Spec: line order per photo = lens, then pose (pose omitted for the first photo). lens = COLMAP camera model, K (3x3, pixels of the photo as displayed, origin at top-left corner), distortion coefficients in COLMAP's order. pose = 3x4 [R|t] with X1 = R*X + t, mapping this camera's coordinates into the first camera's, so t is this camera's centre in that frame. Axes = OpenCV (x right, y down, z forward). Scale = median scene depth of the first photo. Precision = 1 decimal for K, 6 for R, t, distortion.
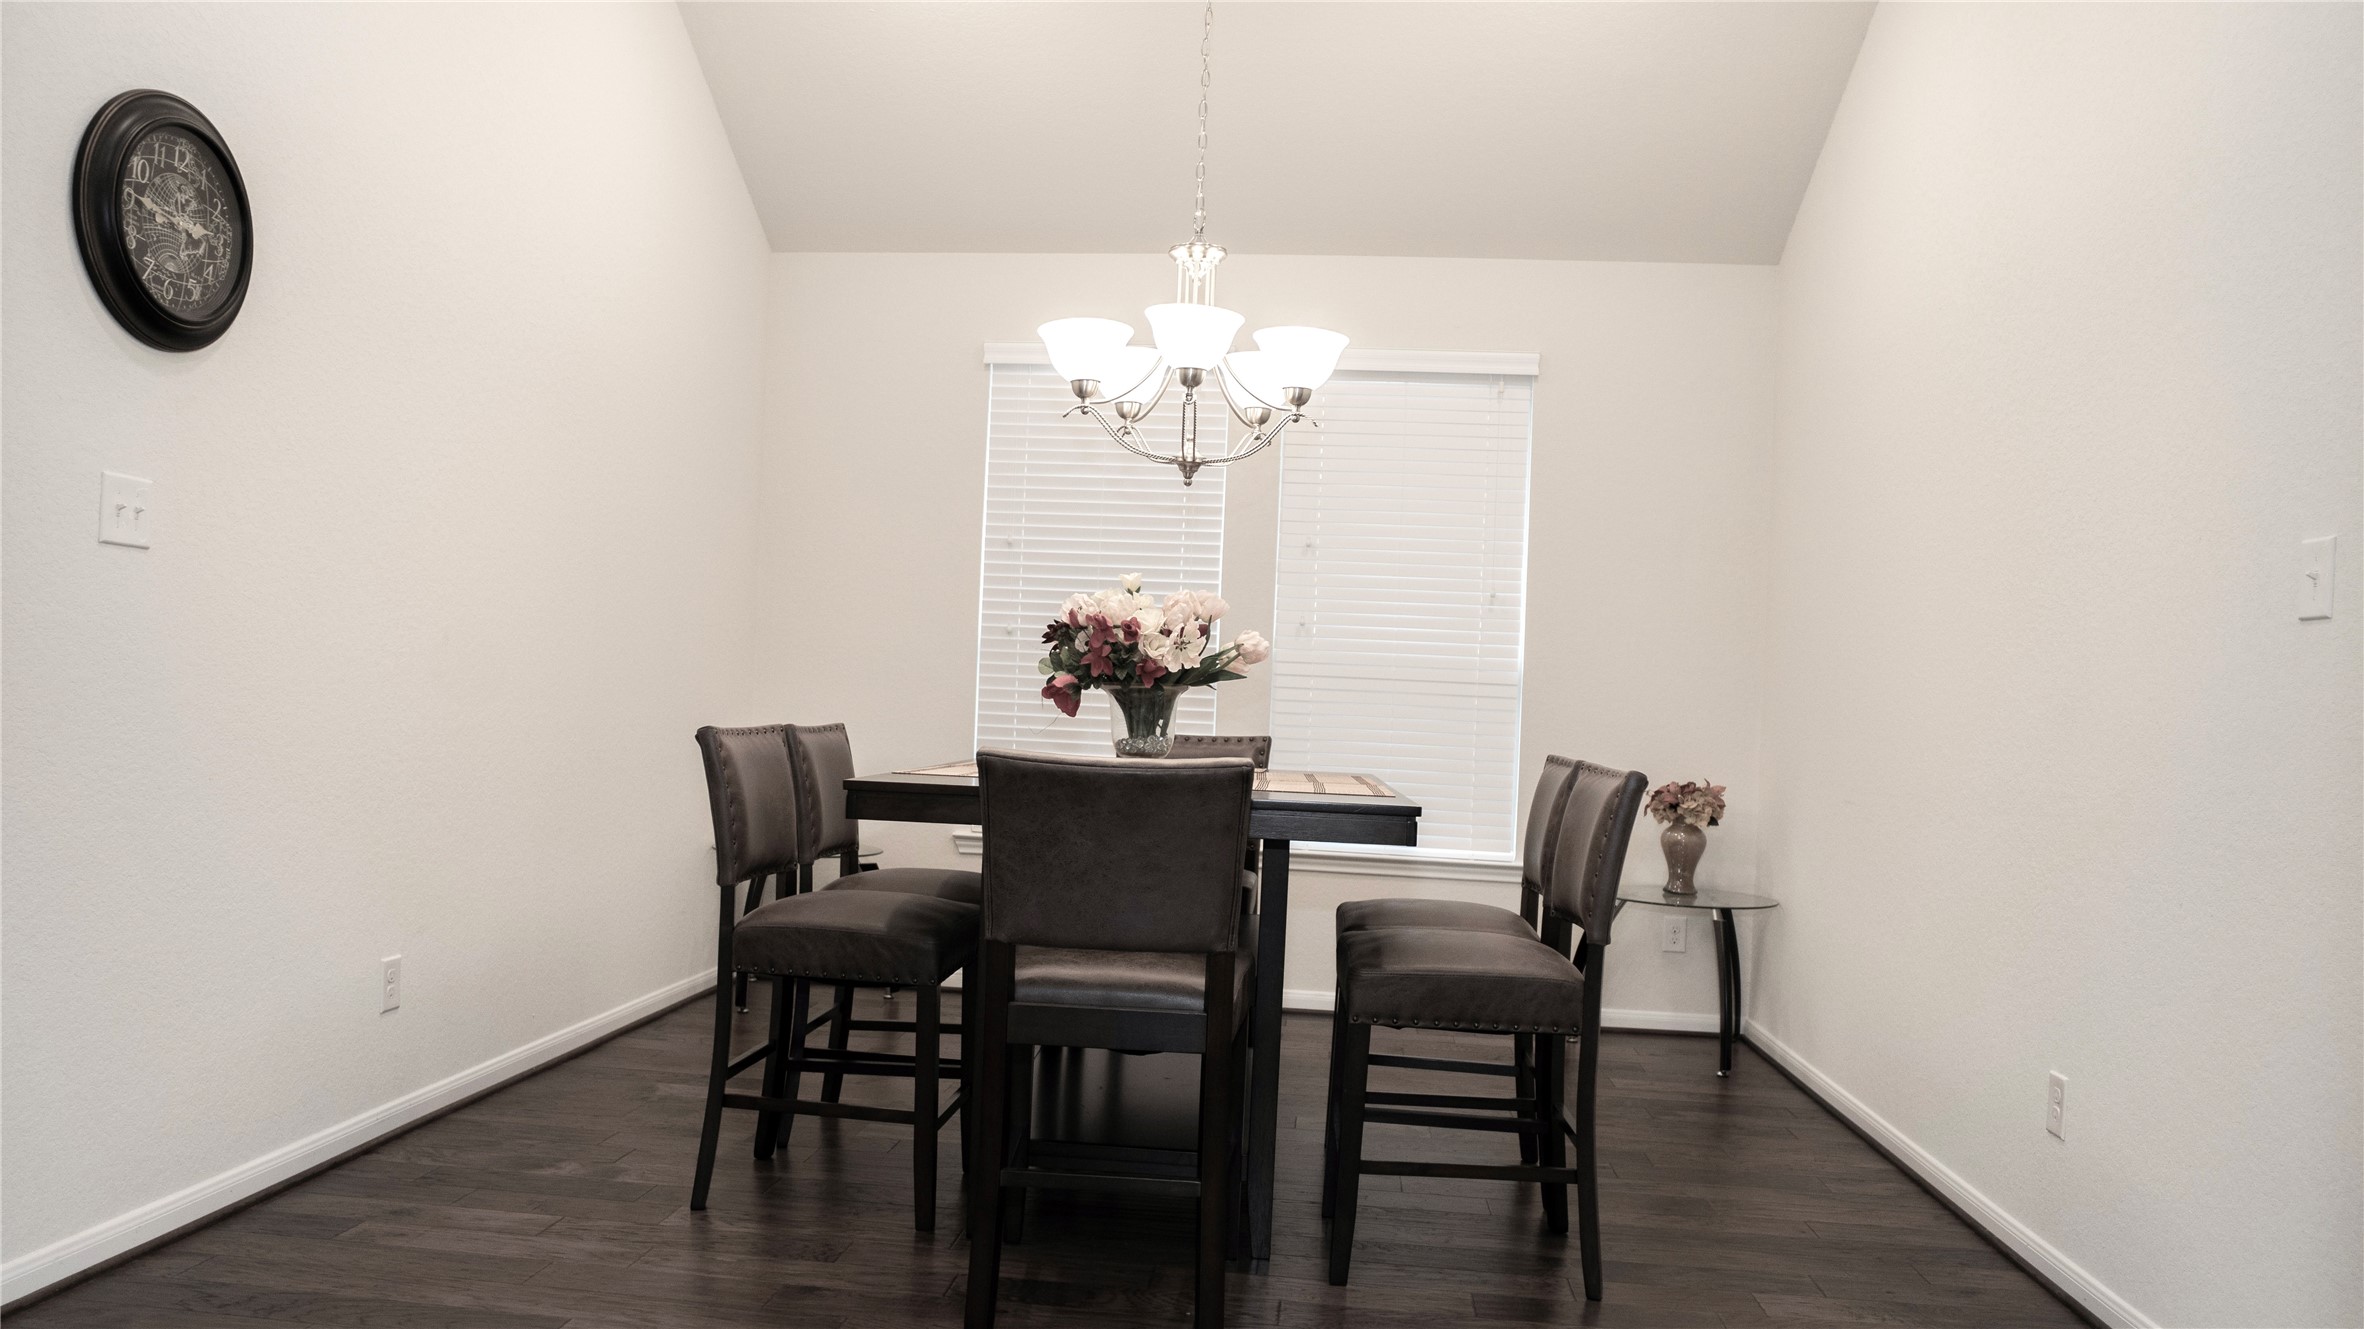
lens RADIAL K [[1545.7, 0, 1194.4], [0, 1545.7, 686.2], [0, 0, 1]] dist [-0.068583, 0.051841]
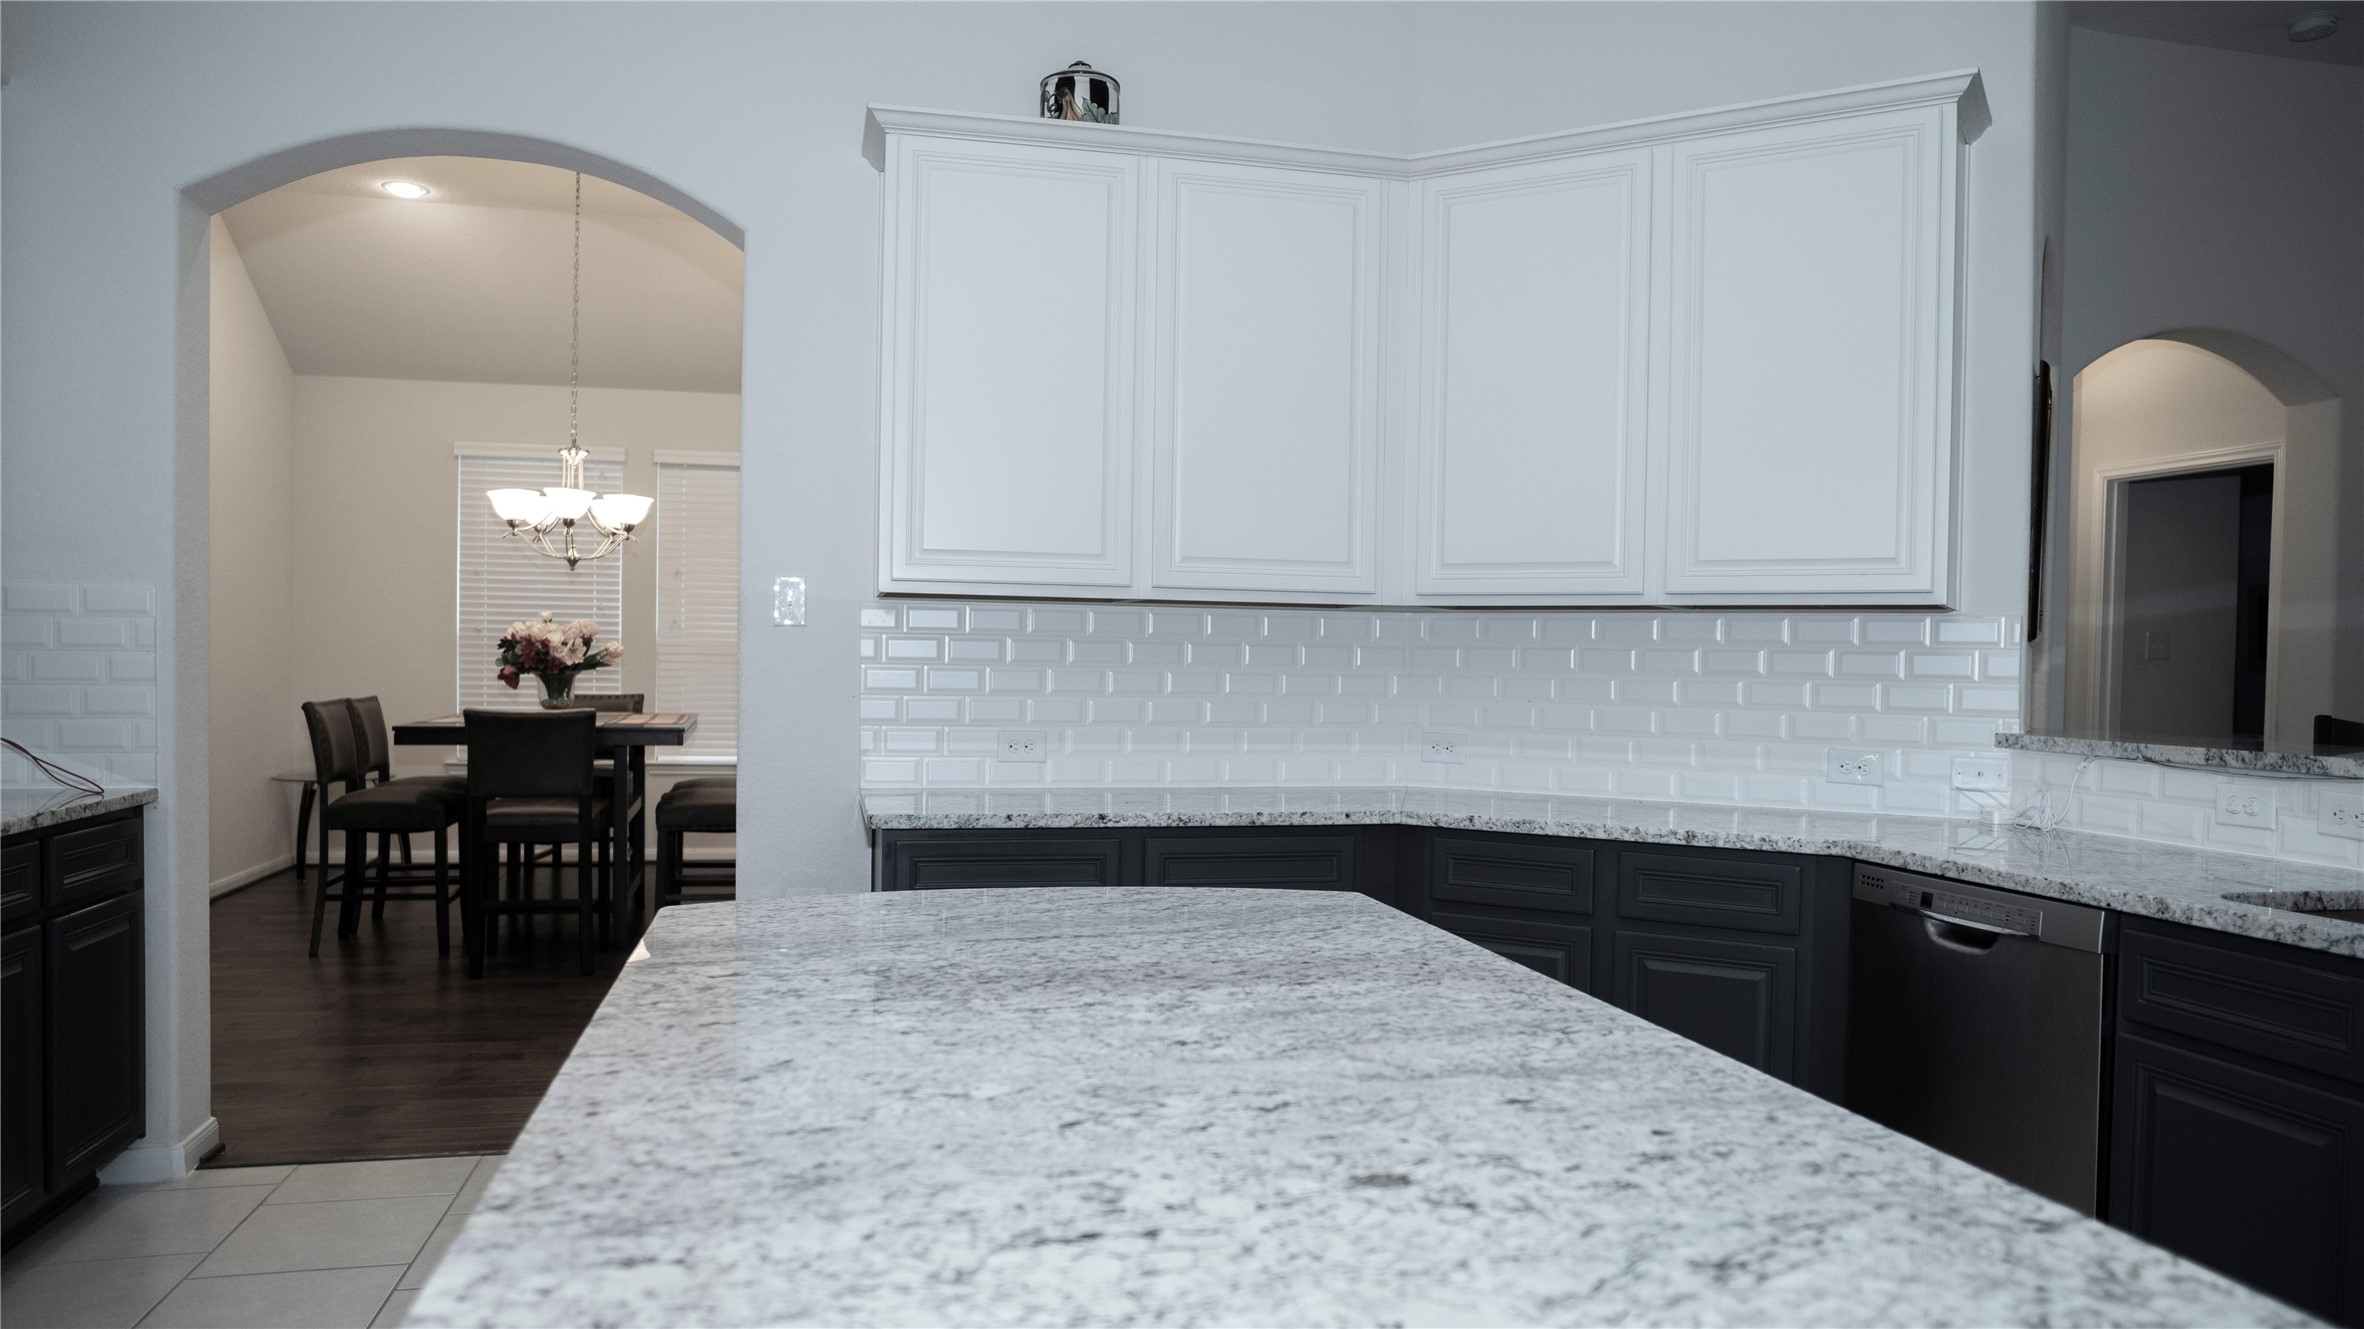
lens RADIAL K [[1545.7, 0, 1194.4], [0, 1545.7, 686.2], [0, 0, 1]] dist [-0.068583, 0.051841]
pose [[0.949720, -0.032324, 0.311428, 0.130062], [0.018965, 0.998769, 0.045831, -0.054584], [-0.312526, -0.037621, 0.949164, -1.050669]]
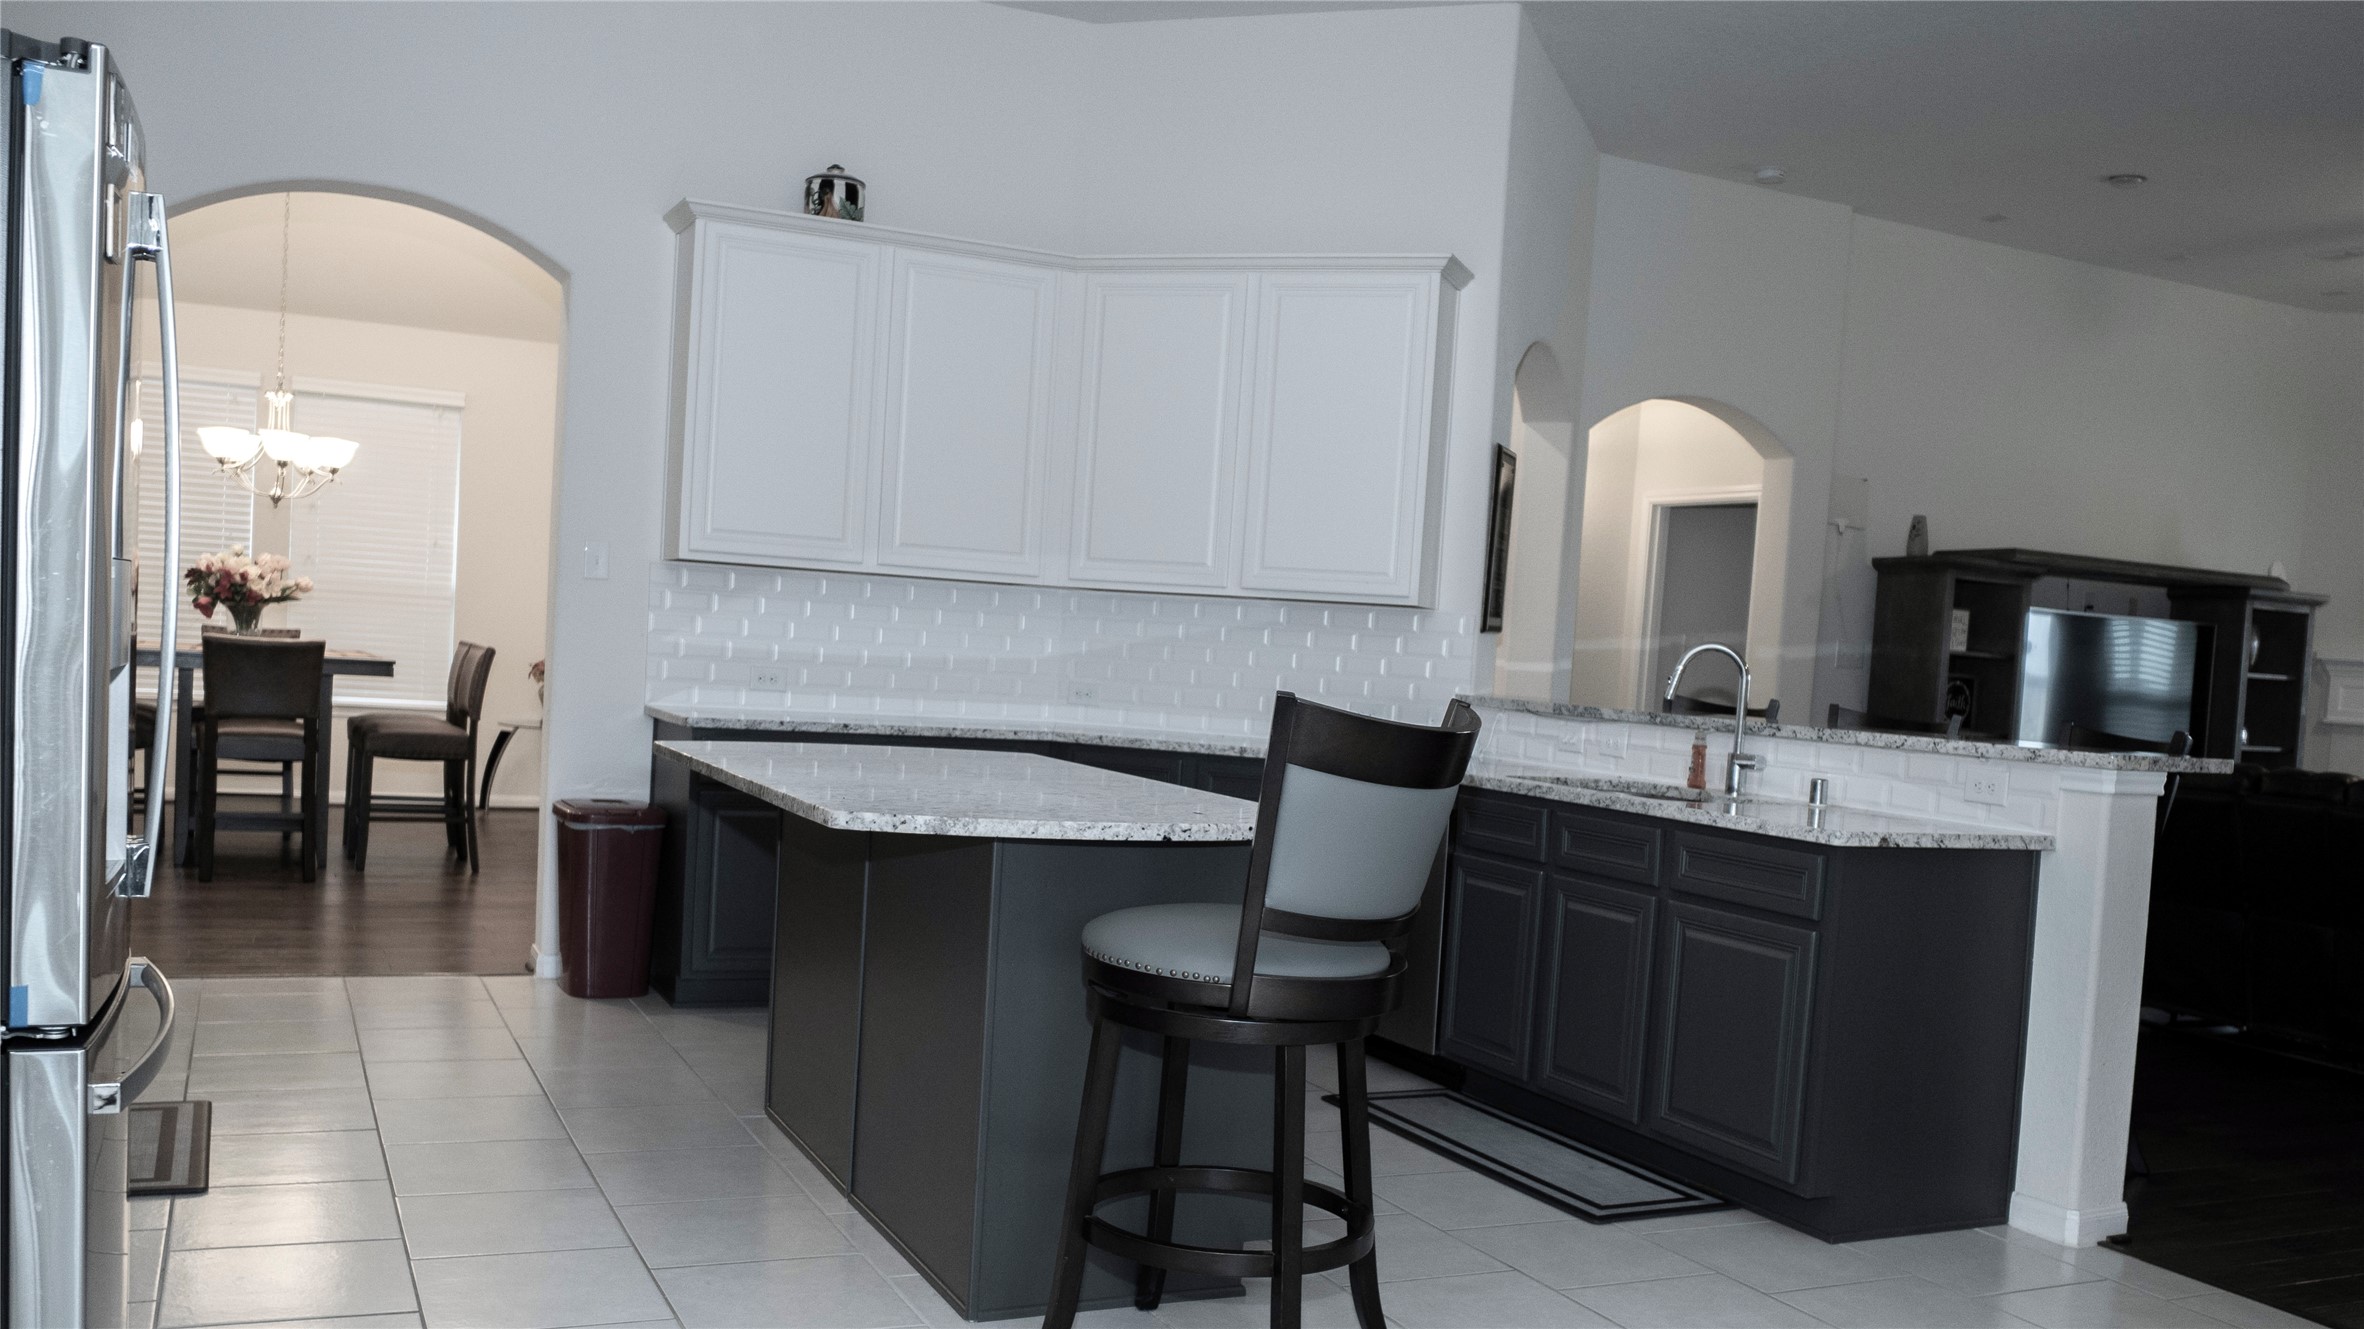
lens RADIAL K [[2068.4, 0, 1193.3], [0, 2068.4, 825.4], [0, 0, 1]] dist [-0.050368, 0.005894]
pose [[0.864727, -0.032041, 0.501219, -0.312063], [-0.033462, 0.992070, 0.121150, -0.077288], [-0.501126, -0.121533, 0.856798, -1.918534]]
